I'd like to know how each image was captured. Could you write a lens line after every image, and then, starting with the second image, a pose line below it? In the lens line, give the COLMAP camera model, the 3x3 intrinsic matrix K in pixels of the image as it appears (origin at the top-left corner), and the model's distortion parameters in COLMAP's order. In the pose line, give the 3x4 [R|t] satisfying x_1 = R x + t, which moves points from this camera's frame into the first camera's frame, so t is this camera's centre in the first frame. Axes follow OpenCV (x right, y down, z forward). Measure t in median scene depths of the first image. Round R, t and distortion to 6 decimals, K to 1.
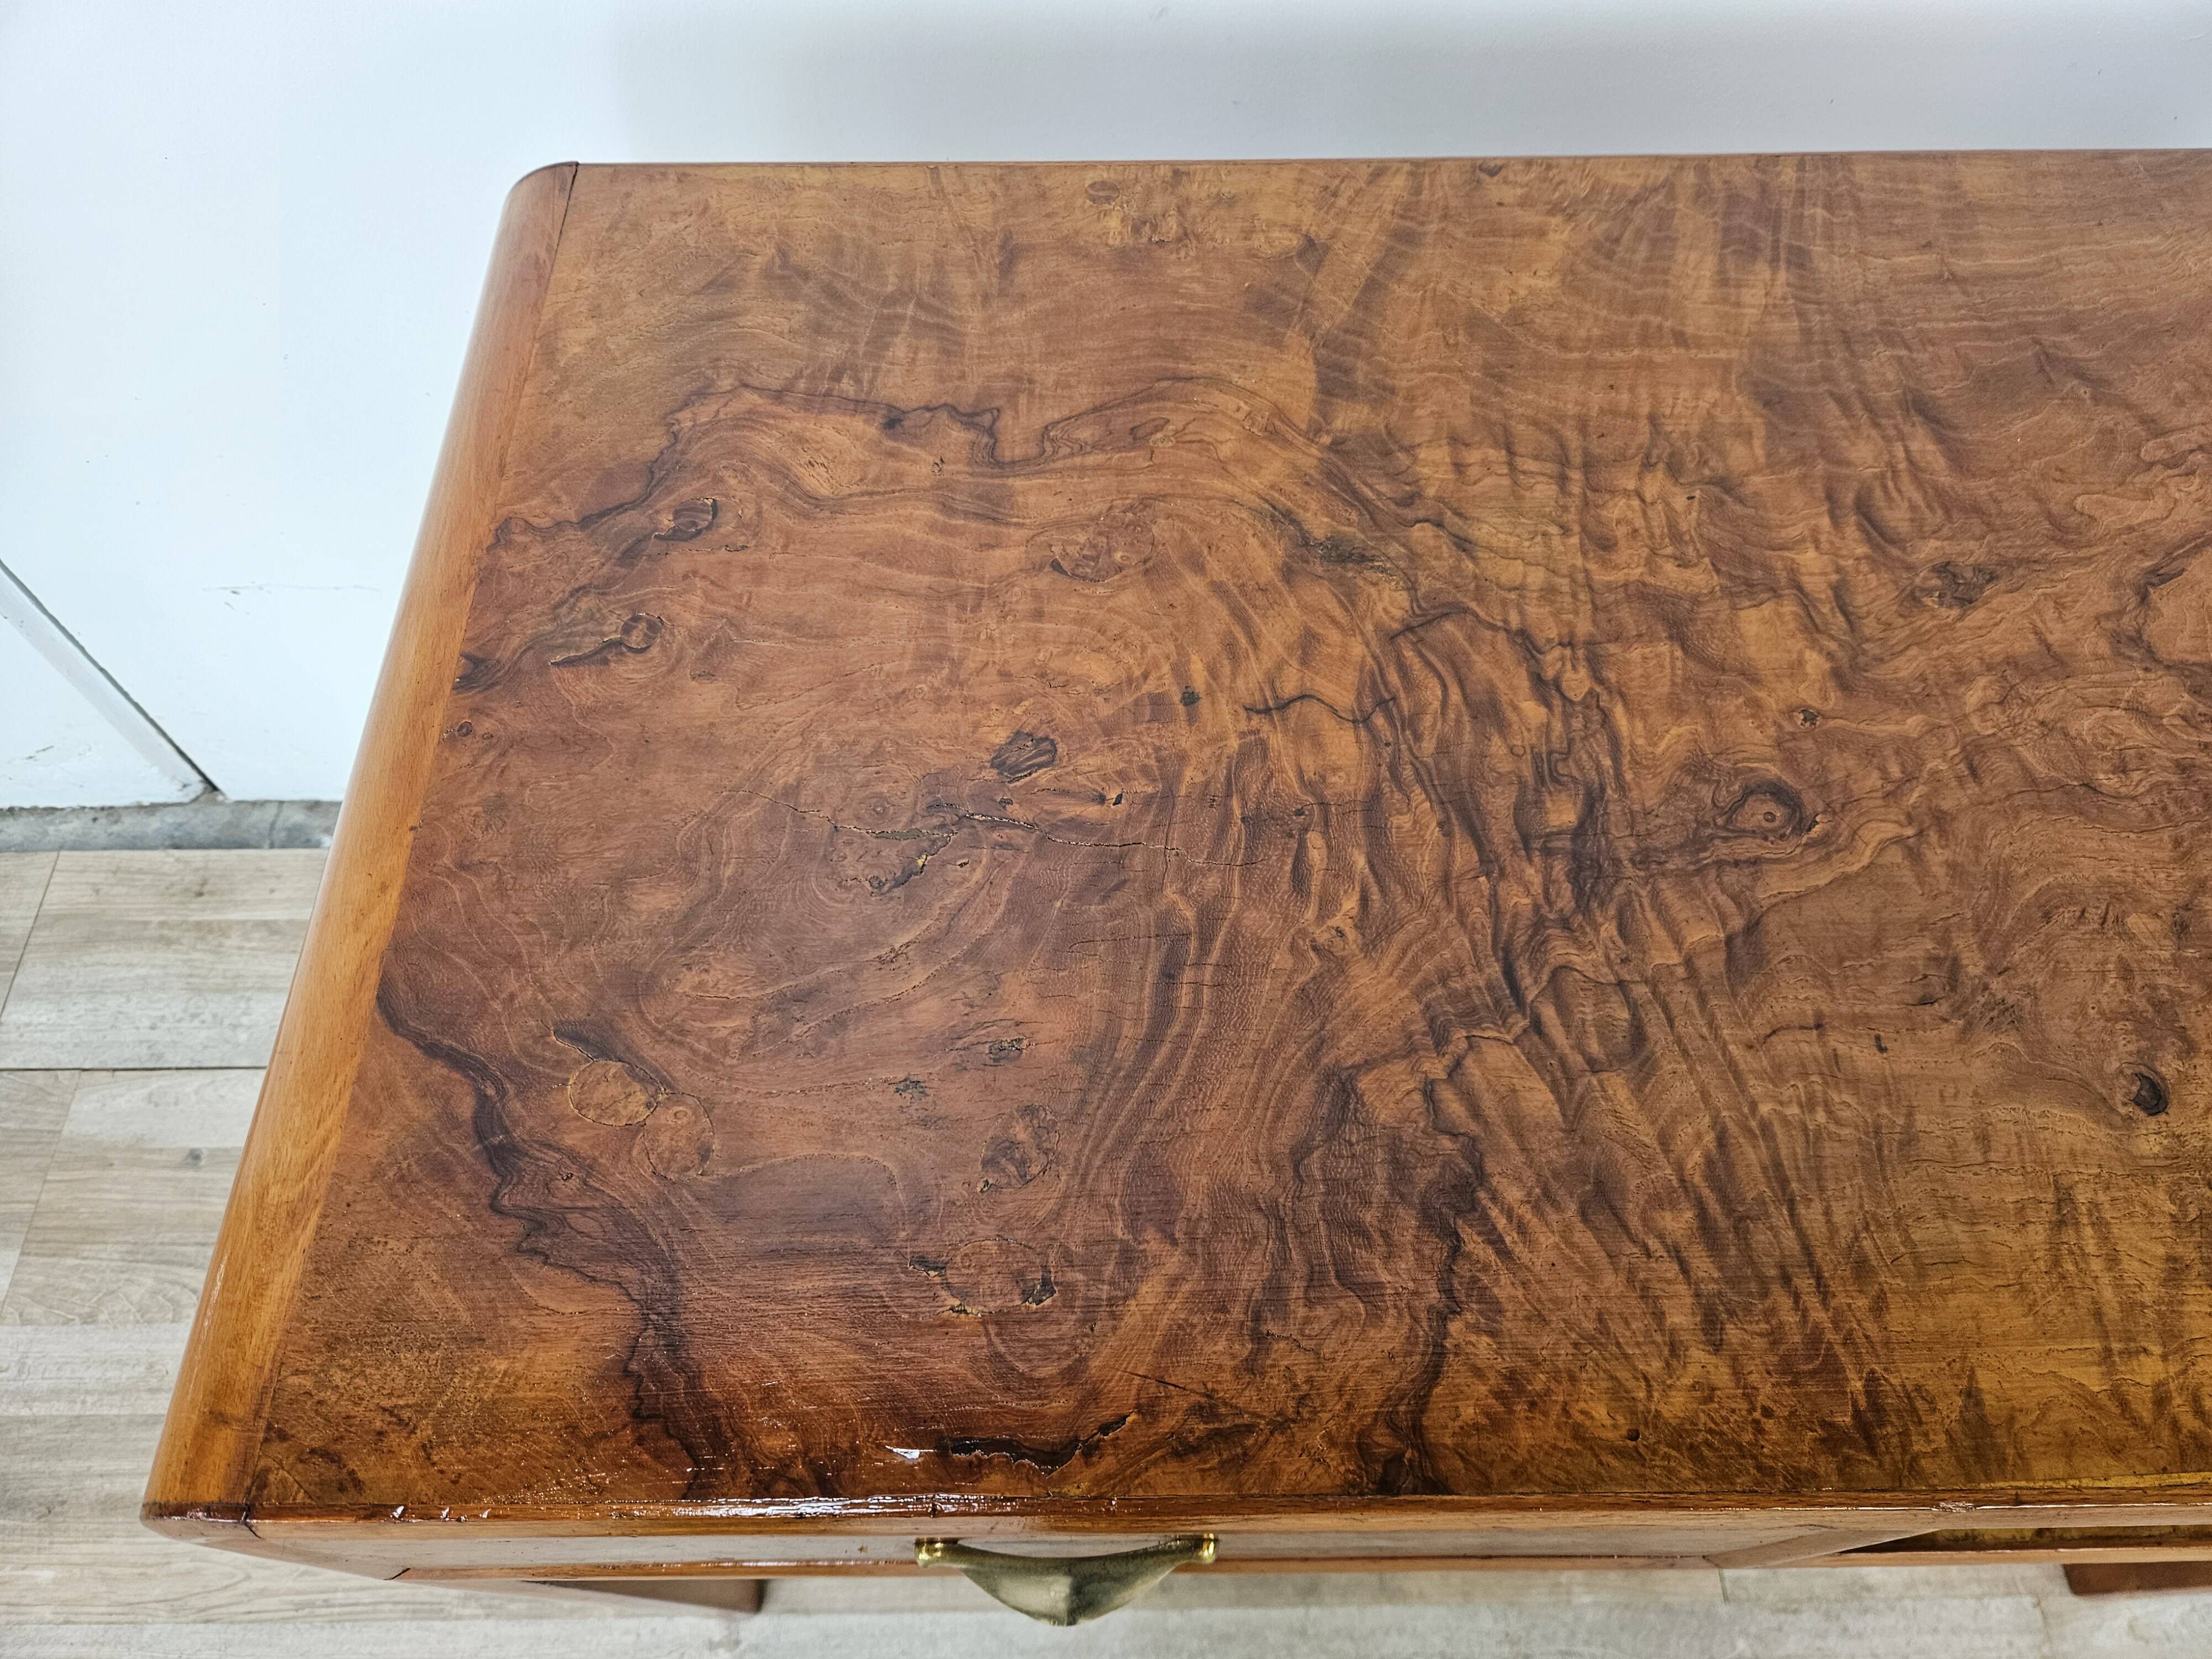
lens RADIAL K [[1508.0, 0, 1101.0], [0, 1508.0, 808.6], [0, 0, 1]] dist [0.052051, -0.052677]
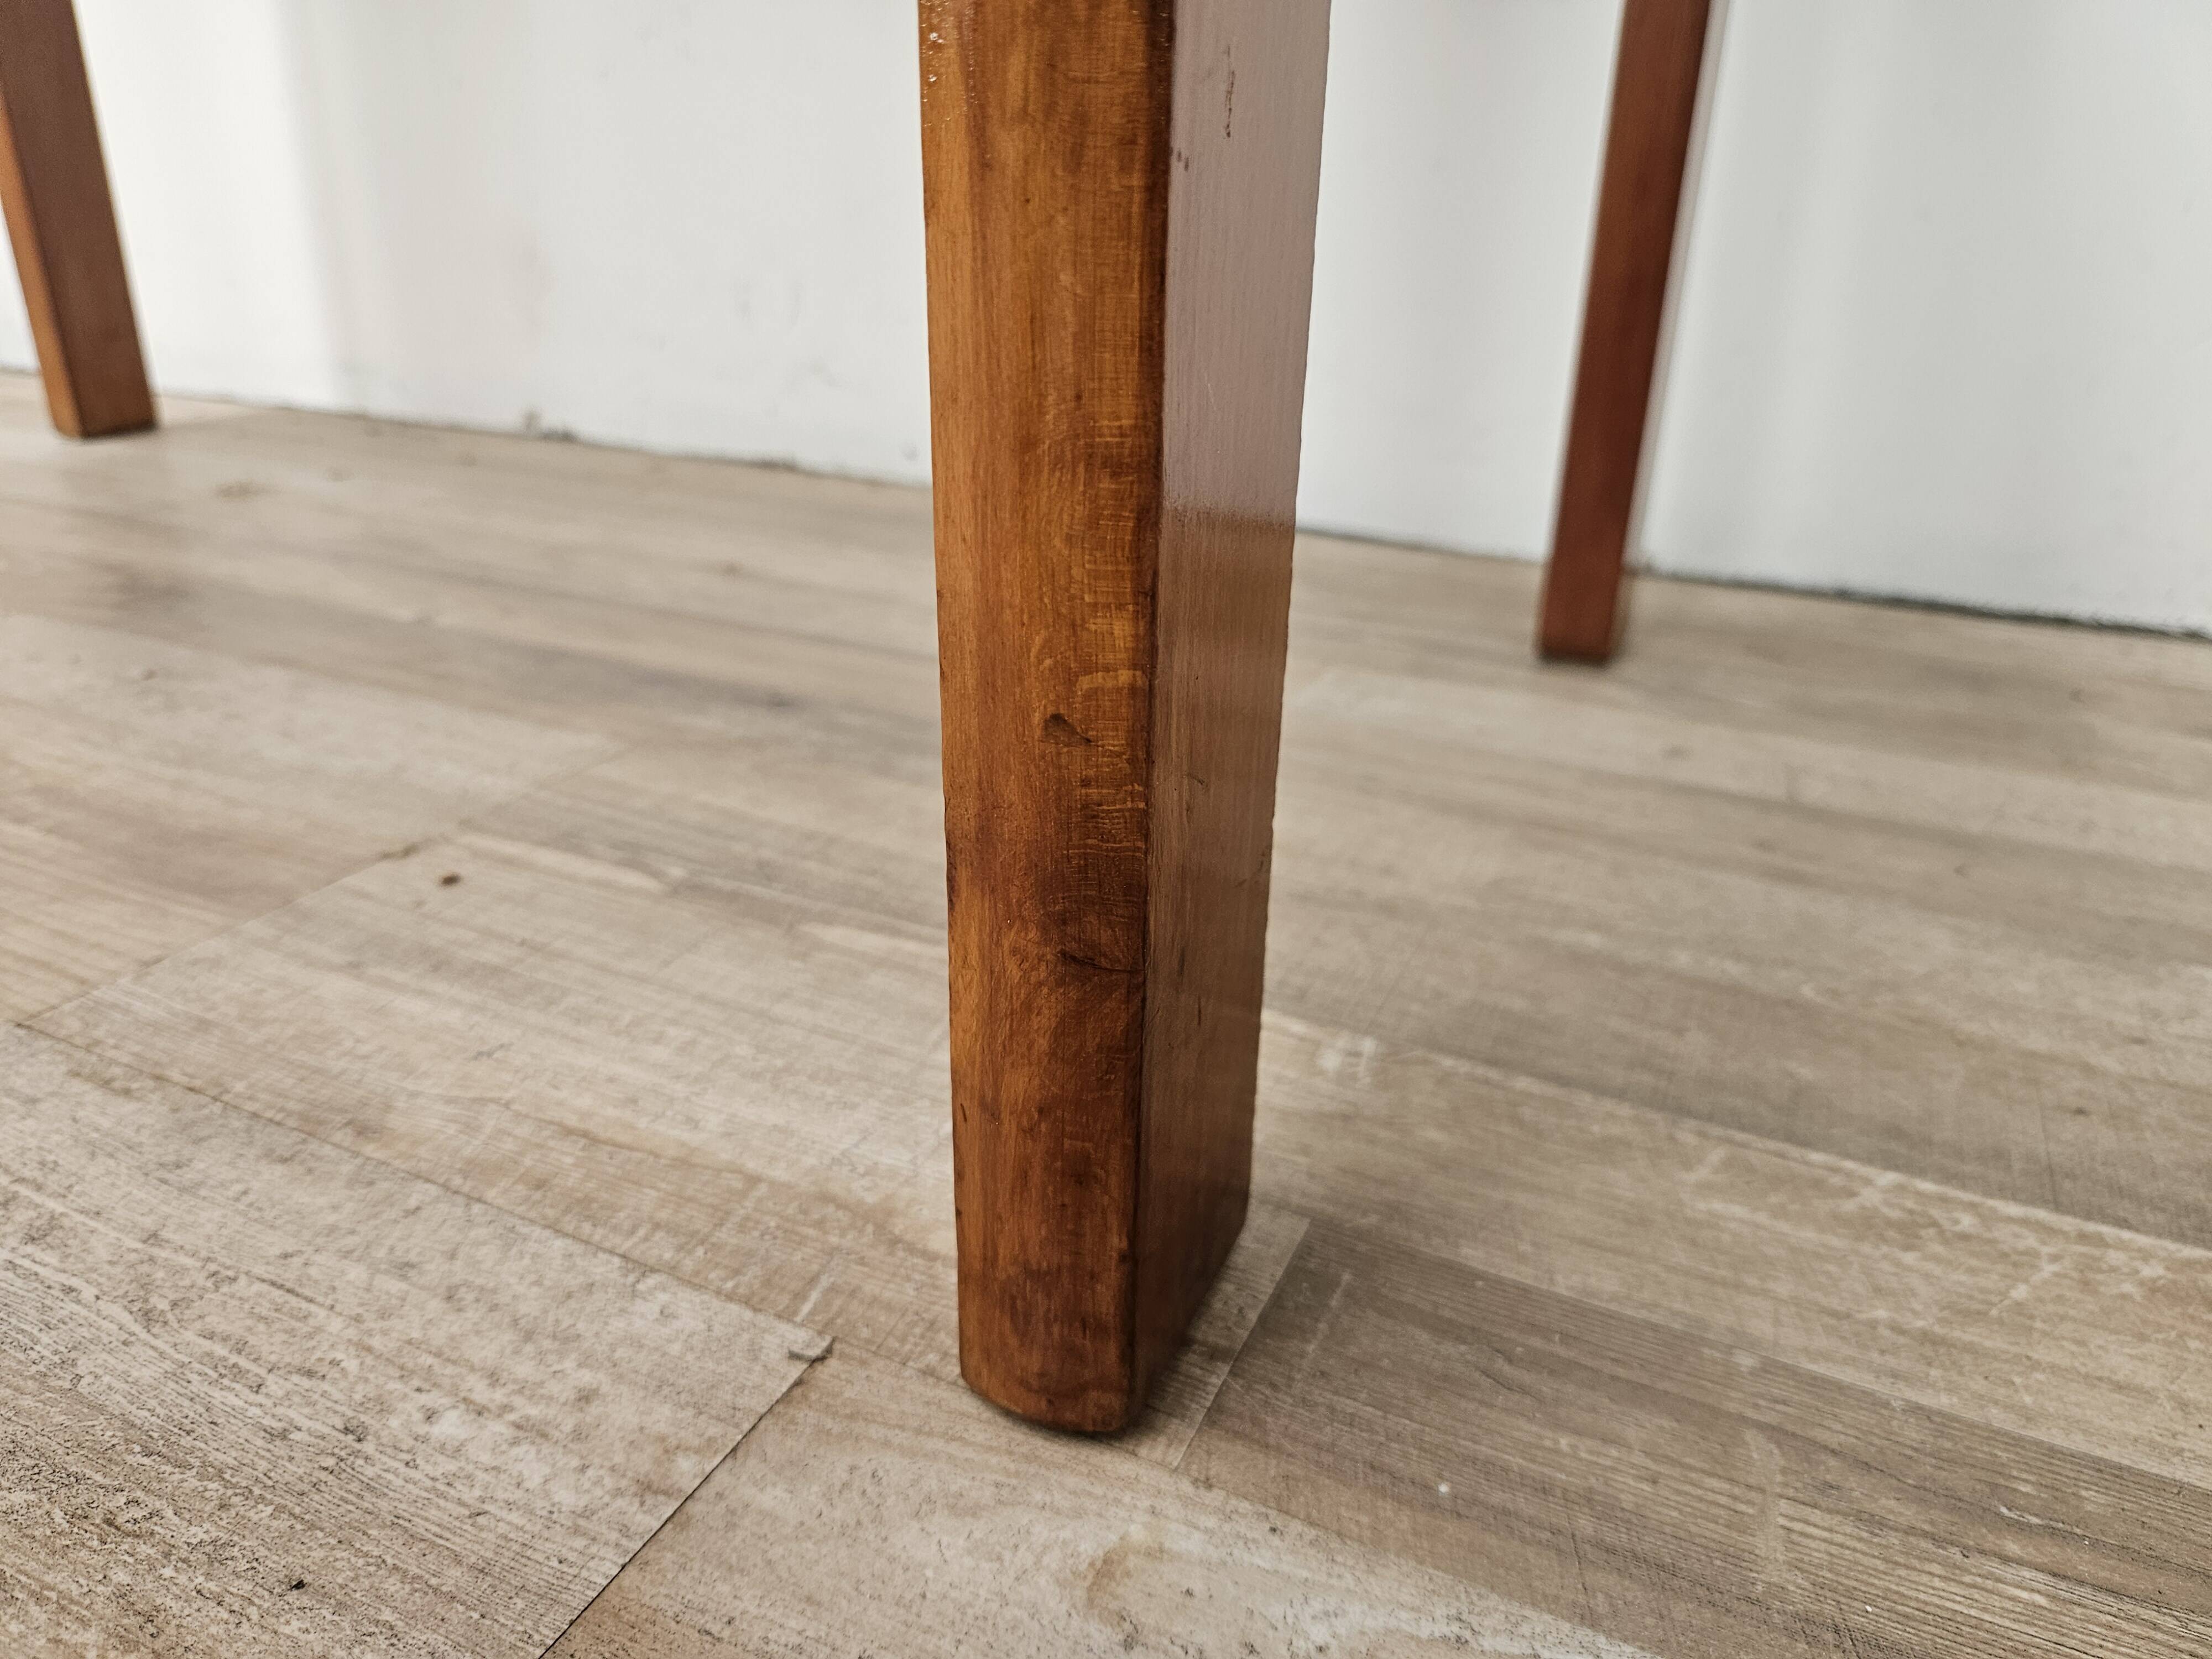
lens RADIAL K [[1556.8, 0, 1100.5], [0, 1556.8, 828.7], [0, 0, 1]] dist [0.034278, -0.059149]
pose [[0.895682, 0.199663, -0.397352, 1.678880], [-0.398309, 0.757543, -0.517184, 1.295837], [0.197749, 0.621501, 0.758045, 1.767577]]
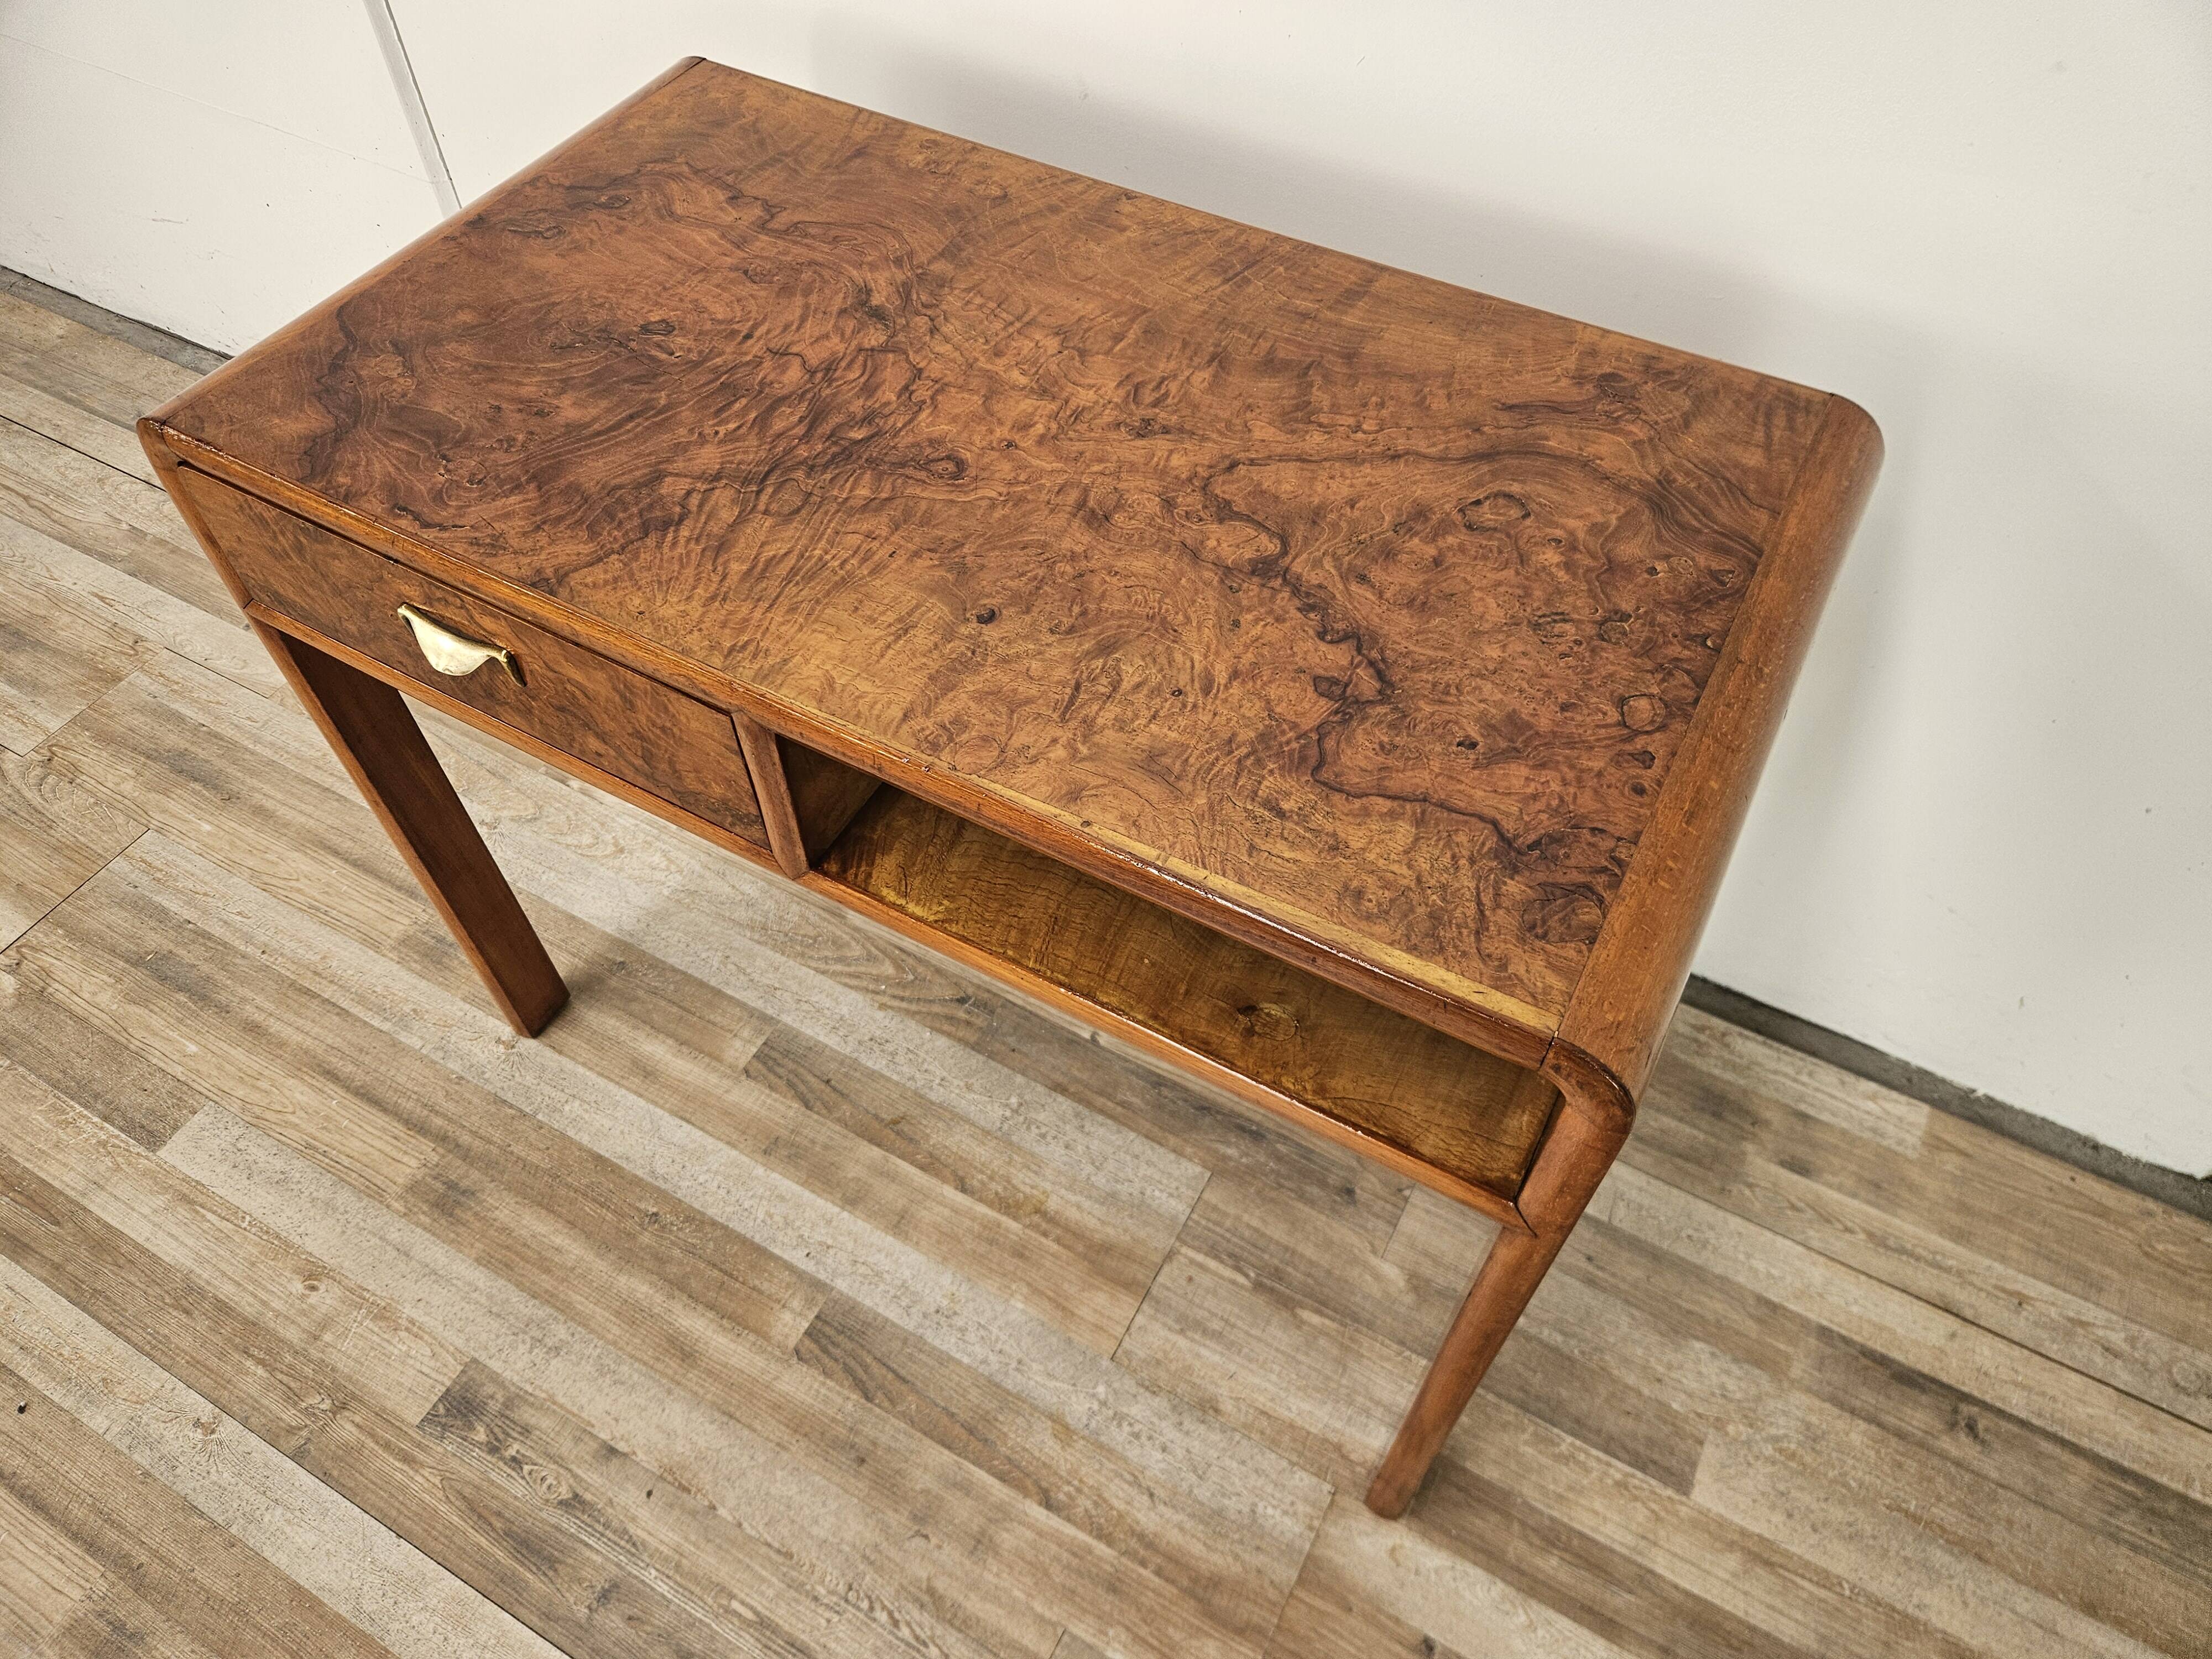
lens RADIAL K [[1508.0, 0, 1117.8], [0, 1508.0, 823.2], [0, 0, 1]] dist [0.052051, -0.052677]
pose [[0.869085, 0.394870, -0.297940, 1.406887], [-0.431078, 0.899996, -0.064651, 0.443784], [0.242616, 0.184623, 0.952393, -0.663973]]
